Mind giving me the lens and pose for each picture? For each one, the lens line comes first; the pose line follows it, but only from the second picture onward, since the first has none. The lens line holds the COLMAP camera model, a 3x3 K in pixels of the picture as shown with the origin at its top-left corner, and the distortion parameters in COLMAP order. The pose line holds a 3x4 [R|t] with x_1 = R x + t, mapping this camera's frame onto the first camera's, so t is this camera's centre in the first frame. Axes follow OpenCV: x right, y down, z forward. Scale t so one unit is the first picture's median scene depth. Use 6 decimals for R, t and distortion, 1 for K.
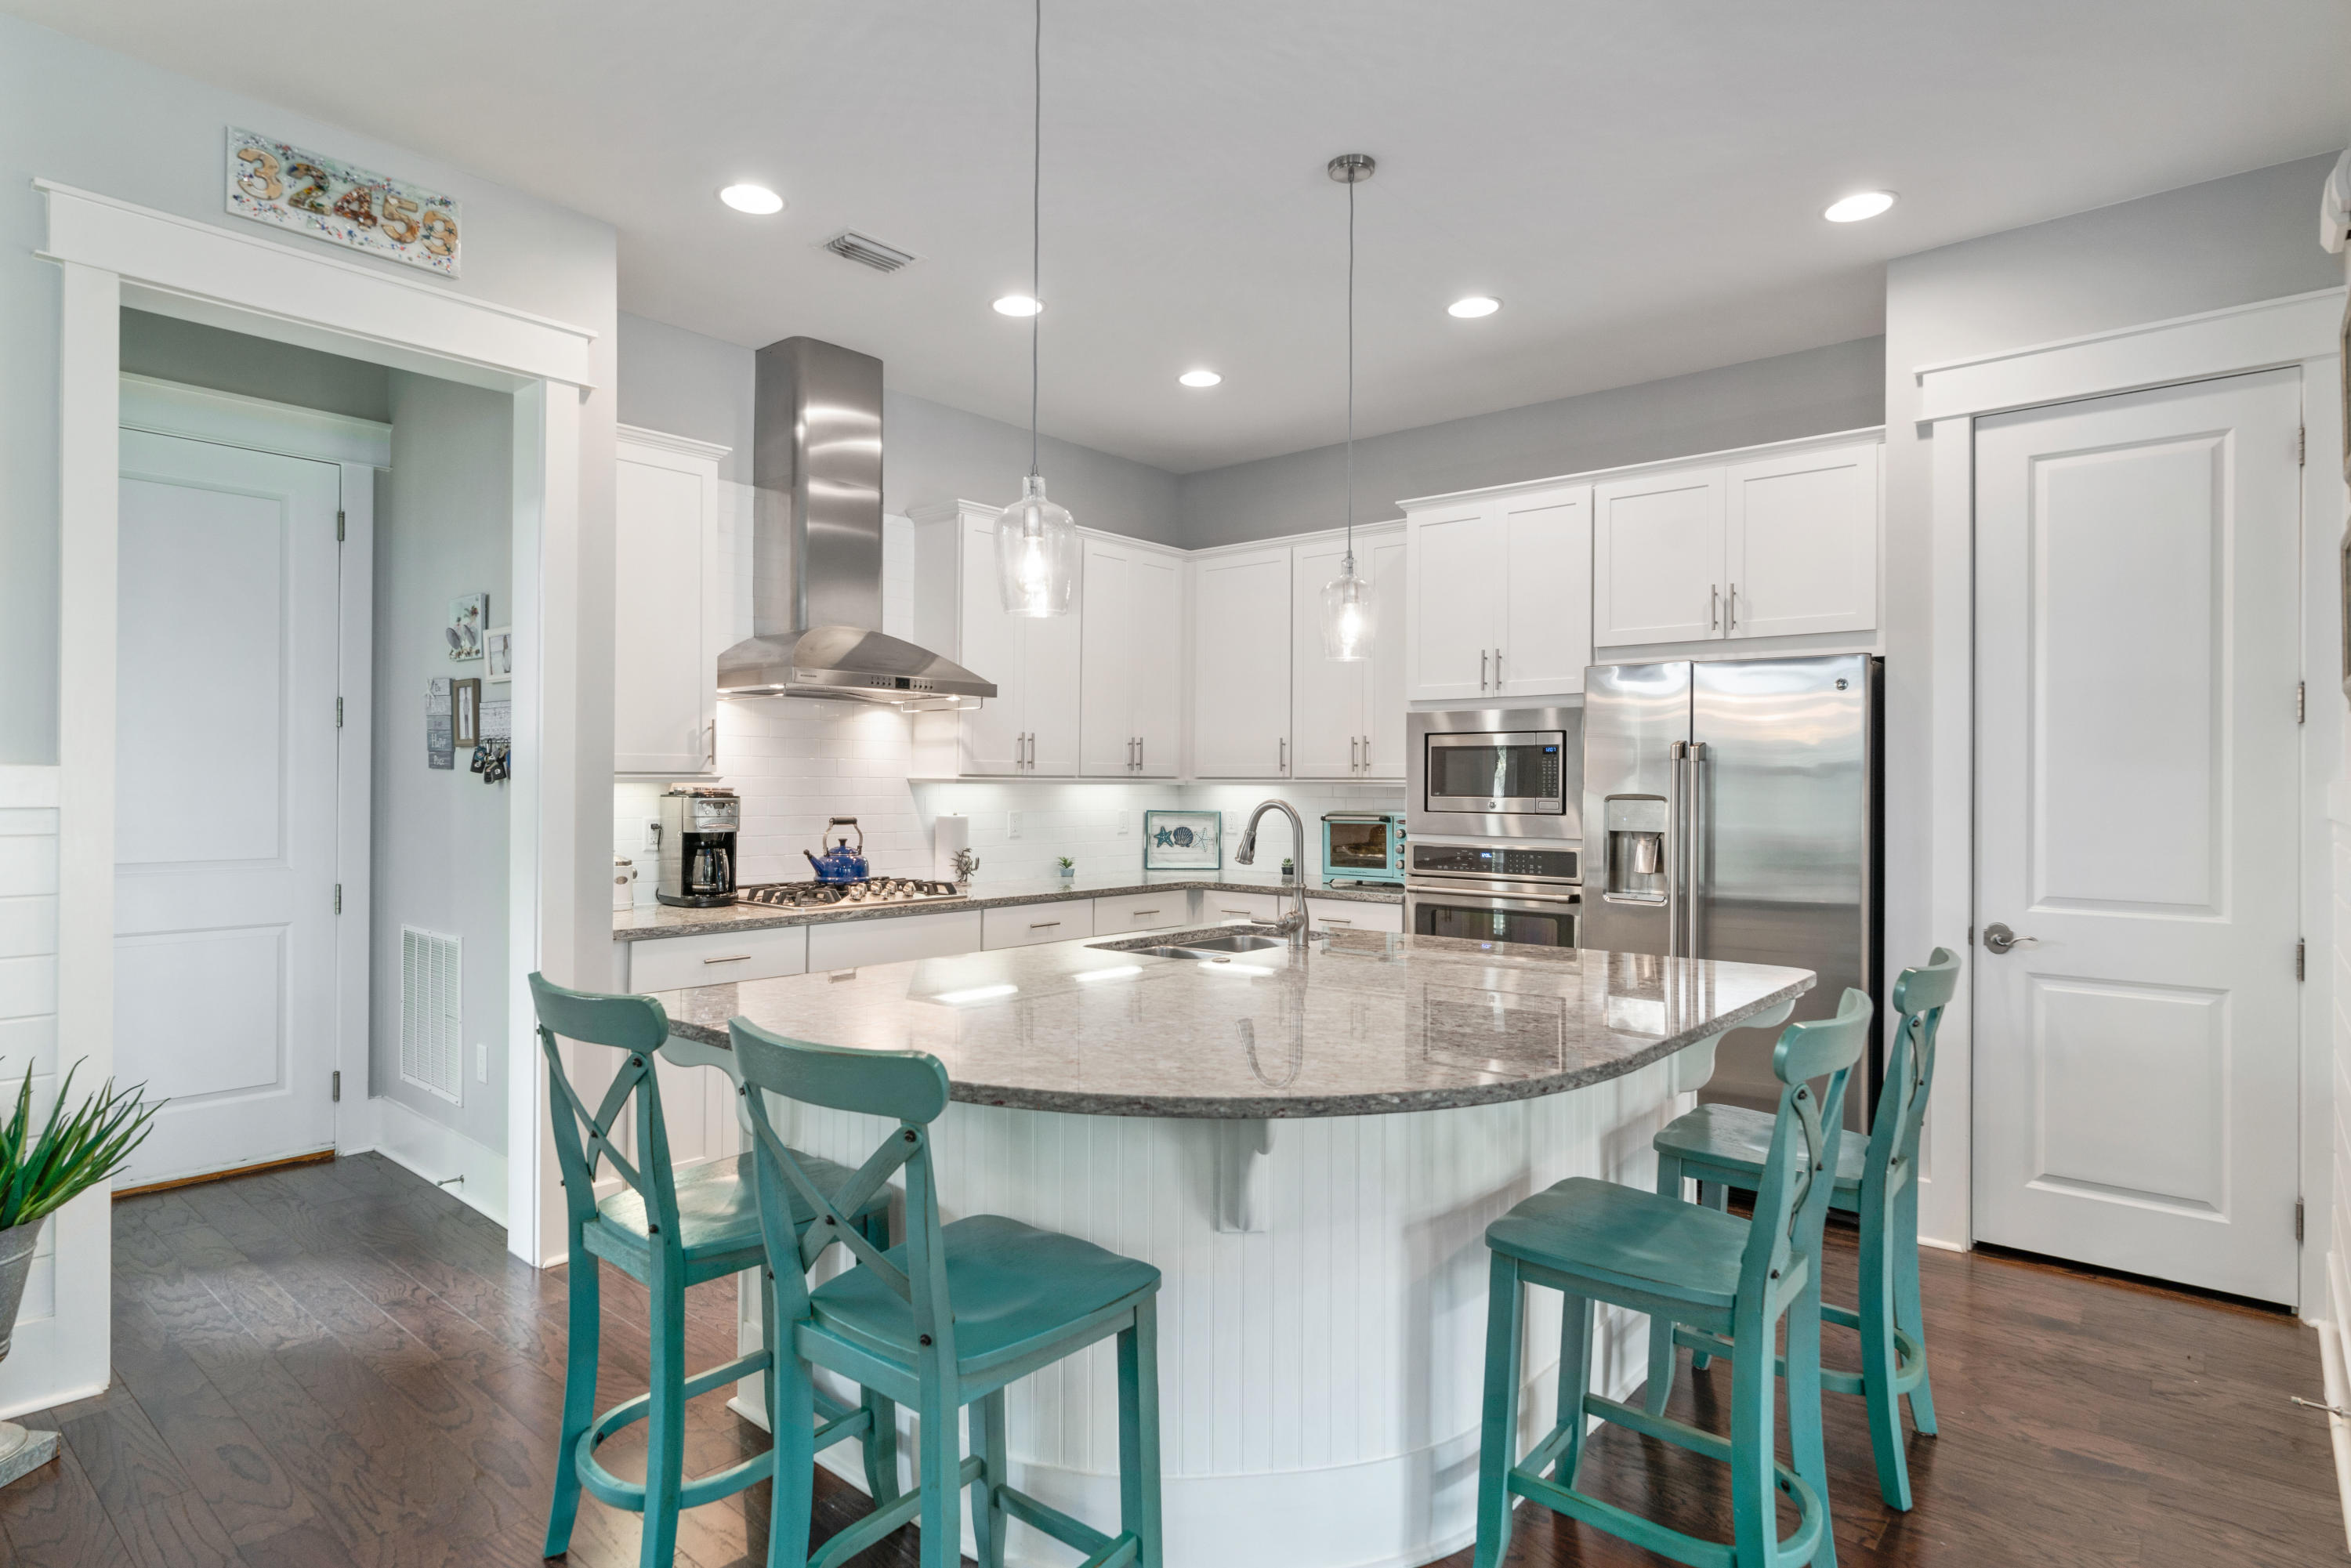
lens RADIAL K [[1252.0, 0, 1174.9], [0, 1252.0, 763.4], [0, 0, 1]] dist [-0.003193, 0.000160]
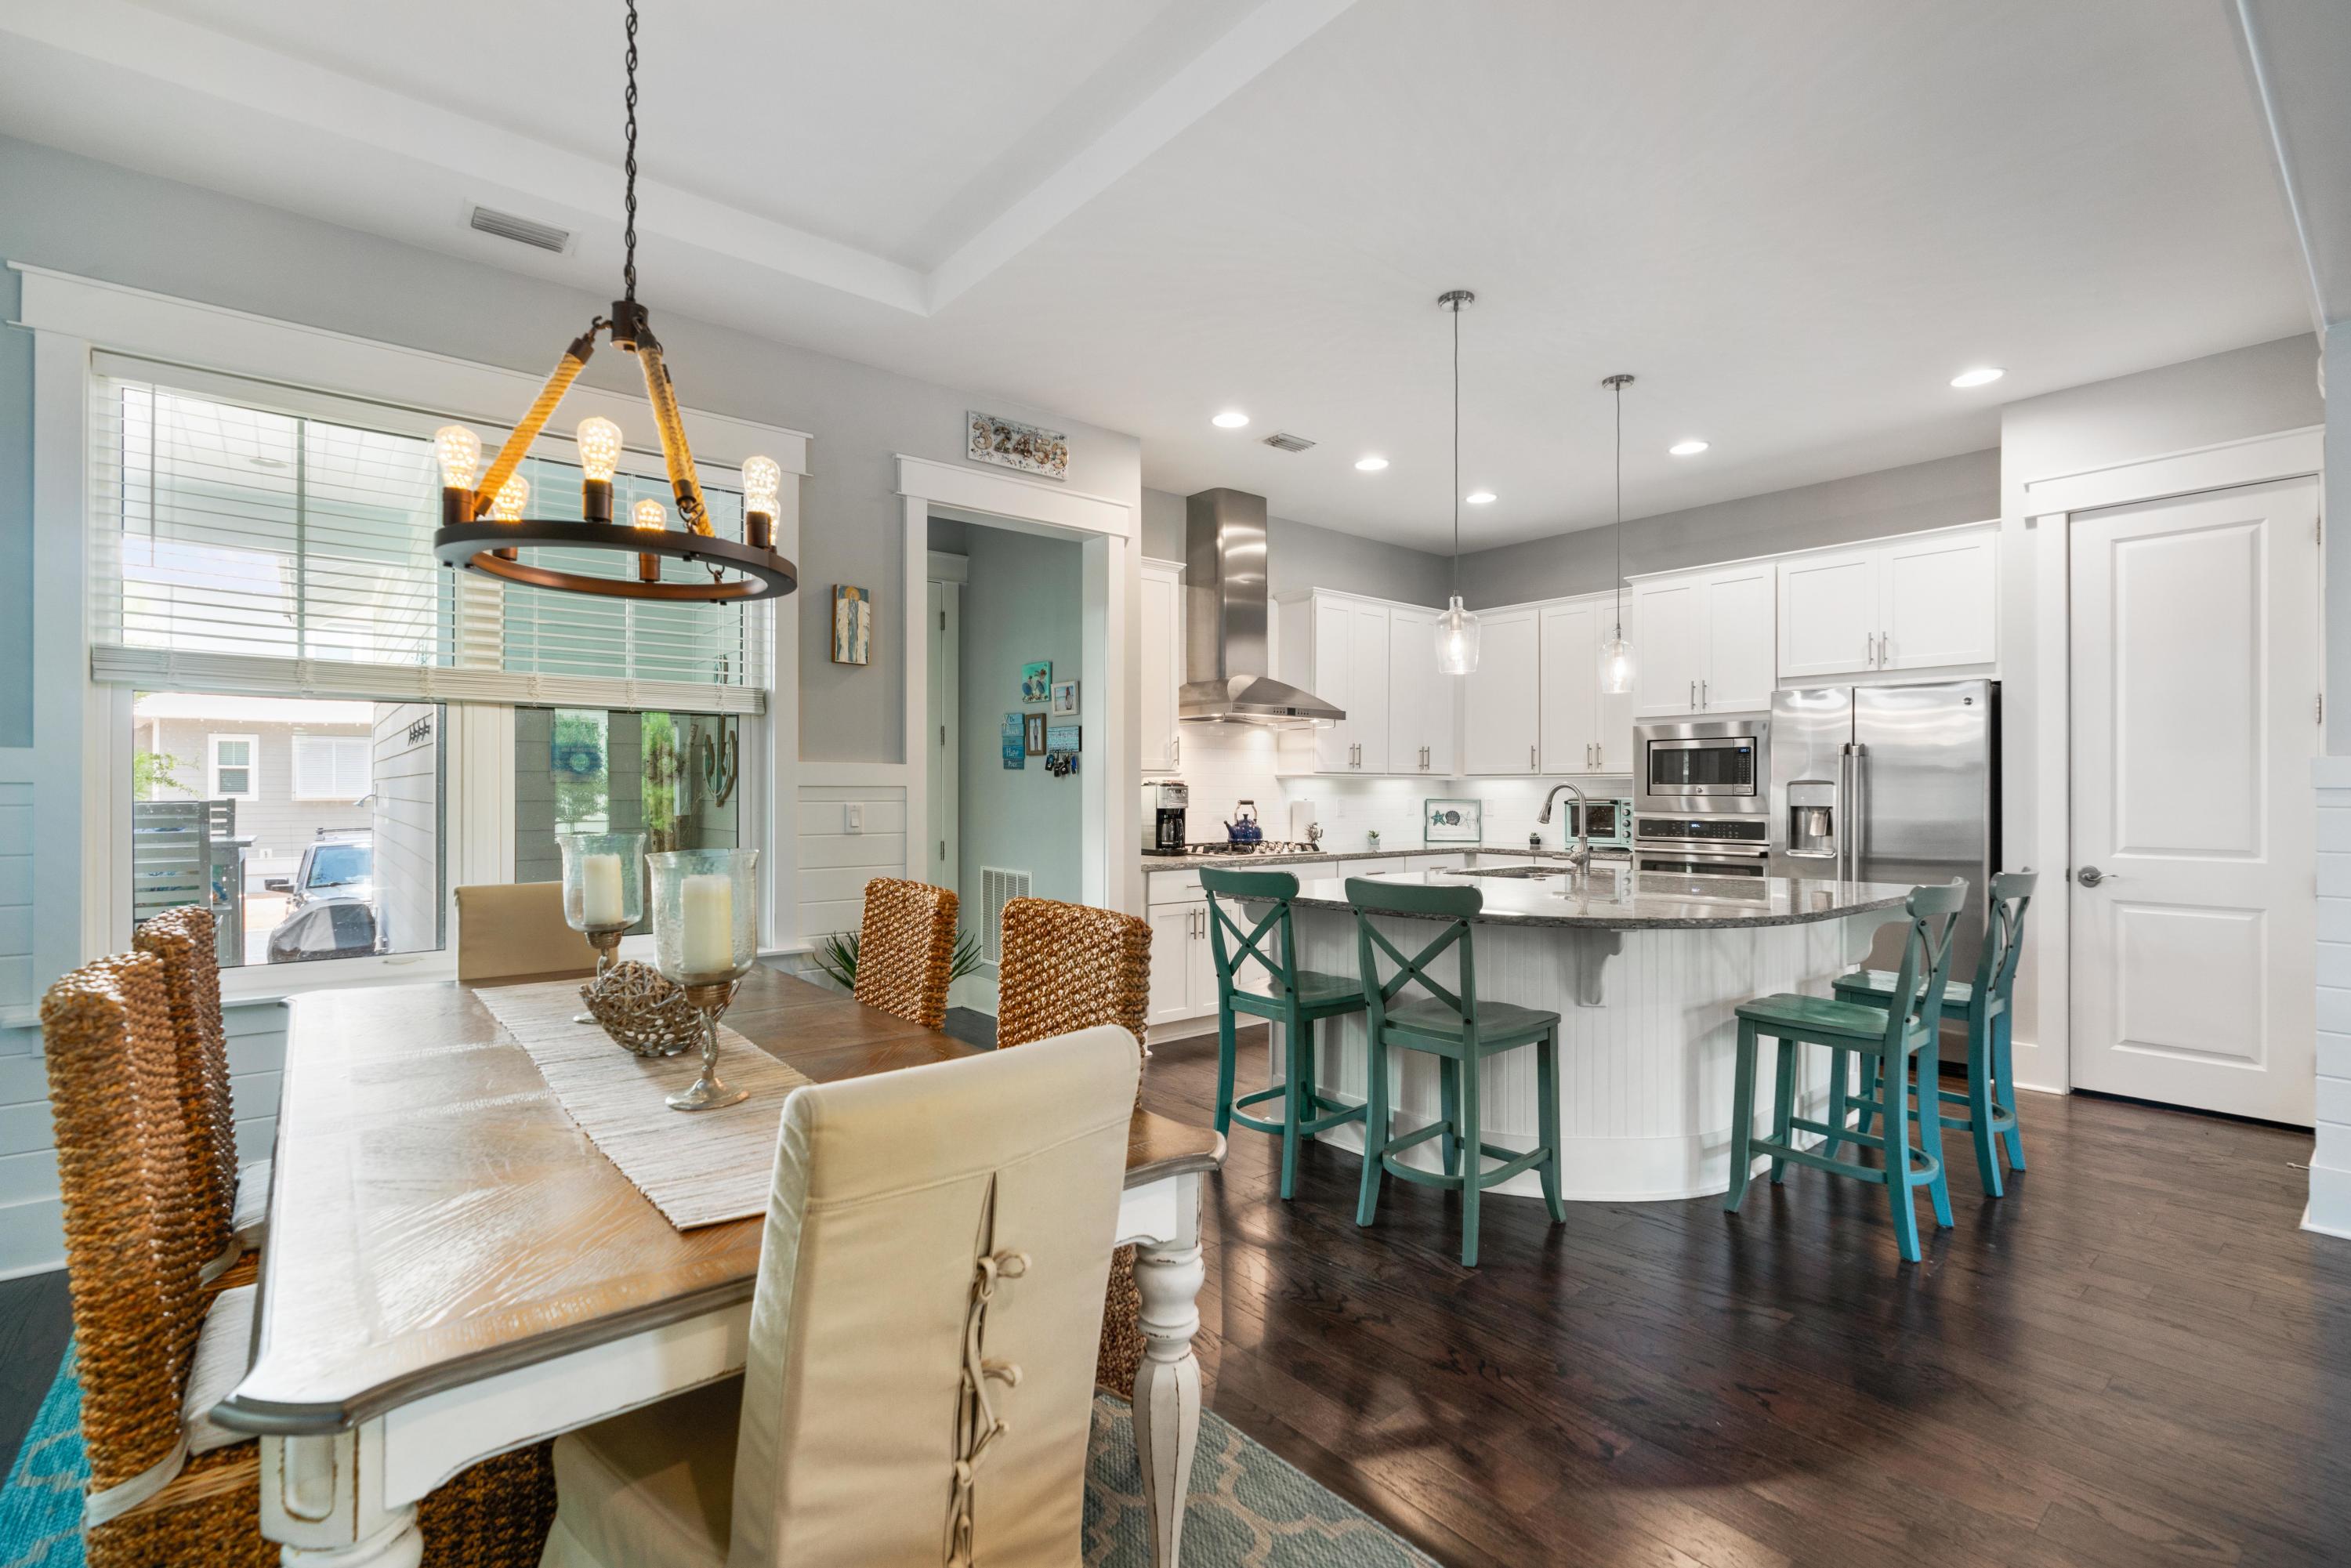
lens RADIAL K [[1070.7, 0, 1168.7], [0, 1070.7, 779.1], [0, 0, 1]] dist [-0.009923, 0.005471]
pose [[0.984692, -0.006535, -0.174181, -0.153957], [0.007186, 0.999969, 0.003109, 0.015303], [0.174156, -0.004313, 0.984709, -0.357108]]
